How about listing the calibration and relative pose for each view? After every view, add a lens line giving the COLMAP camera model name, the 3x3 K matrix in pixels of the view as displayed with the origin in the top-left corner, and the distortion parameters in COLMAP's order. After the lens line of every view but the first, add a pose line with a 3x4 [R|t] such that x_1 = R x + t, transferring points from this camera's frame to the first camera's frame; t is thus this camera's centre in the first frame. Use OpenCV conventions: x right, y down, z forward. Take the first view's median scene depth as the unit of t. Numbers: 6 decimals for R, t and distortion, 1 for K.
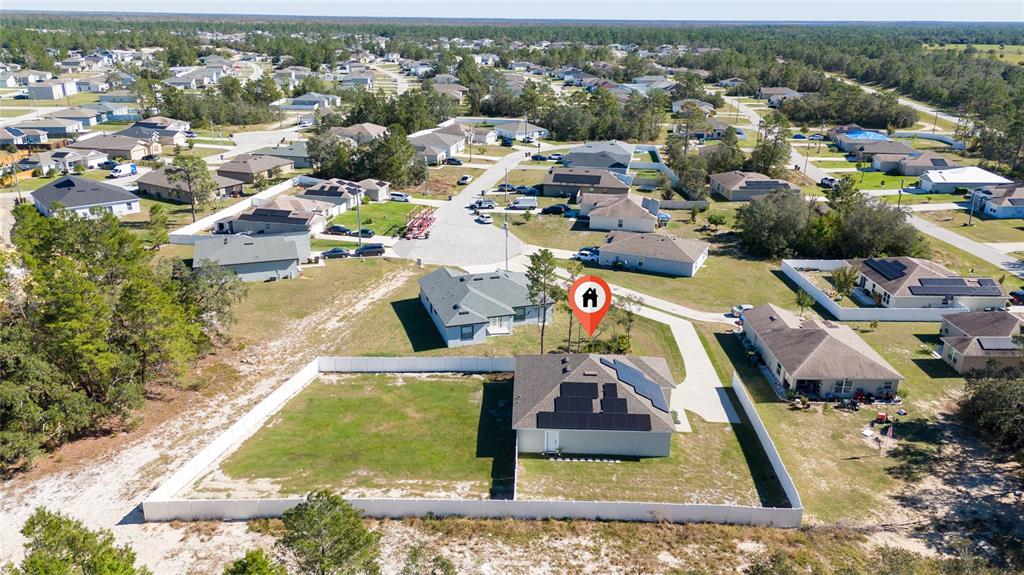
lens RADIAL K [[745.0, 0, 512.0], [0, 745.0, 287.5], [0, 0, 1]] dist [0.104790, -0.135108]
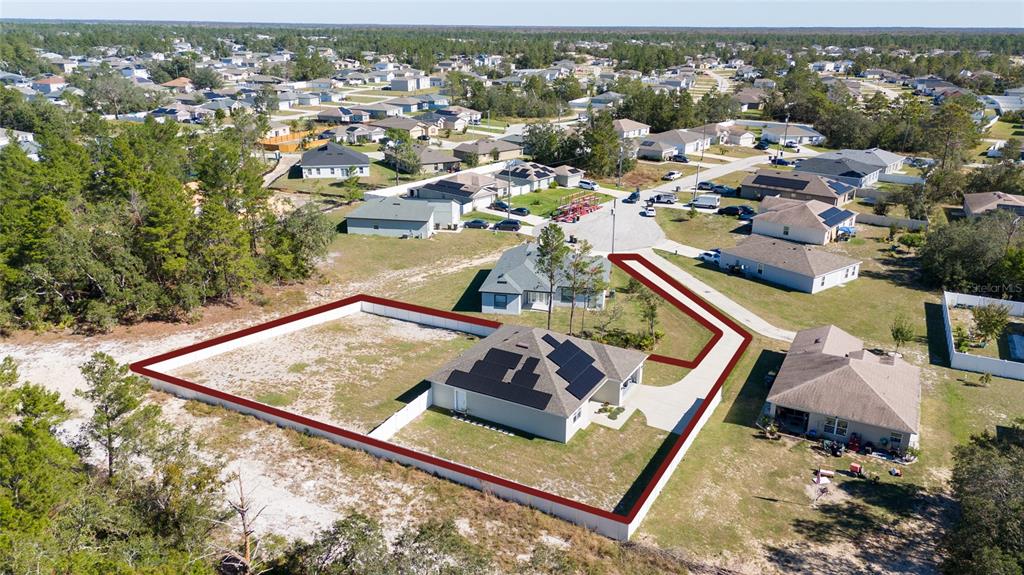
lens RADIAL K [[745.0, 0, 512.0], [0, 745.0, 287.5], [0, 0, 1]] dist [0.104790, -0.135108]
pose [[0.885624, 0.150565, -0.439317, 0.365062], [-0.156290, 0.987435, 0.023352, 0.014456], [0.437313, 0.047980, 0.898028, 0.083338]]
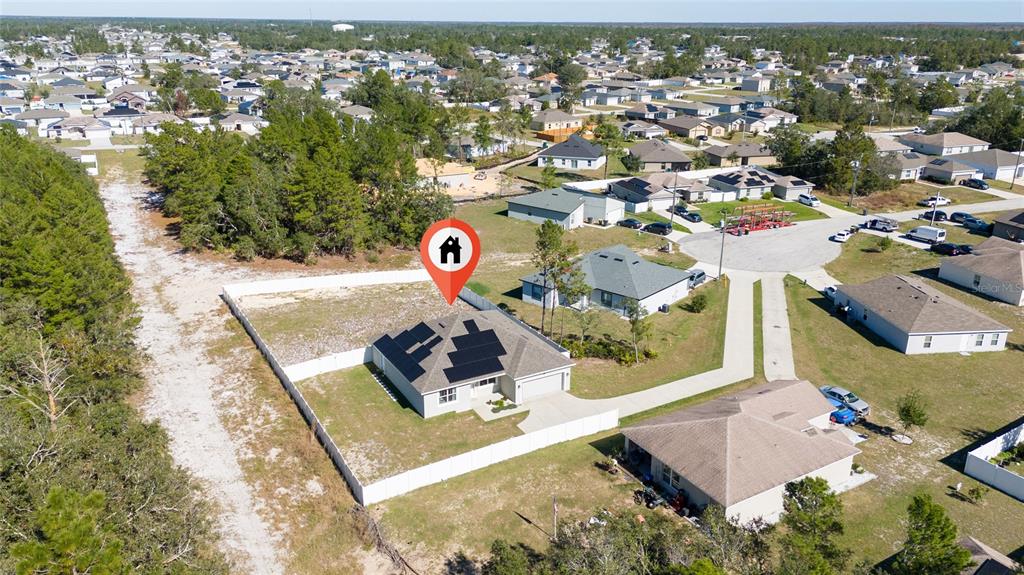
lens RADIAL K [[745.0, 0, 512.0], [0, 745.0, 287.5], [0, 0, 1]] dist [0.104790, -0.135108]
pose [[0.516363, 0.279468, -0.809486, 0.697213], [-0.289992, 0.946469, 0.141777, -0.076090], [0.805775, 0.161535, 0.569765, 0.347288]]
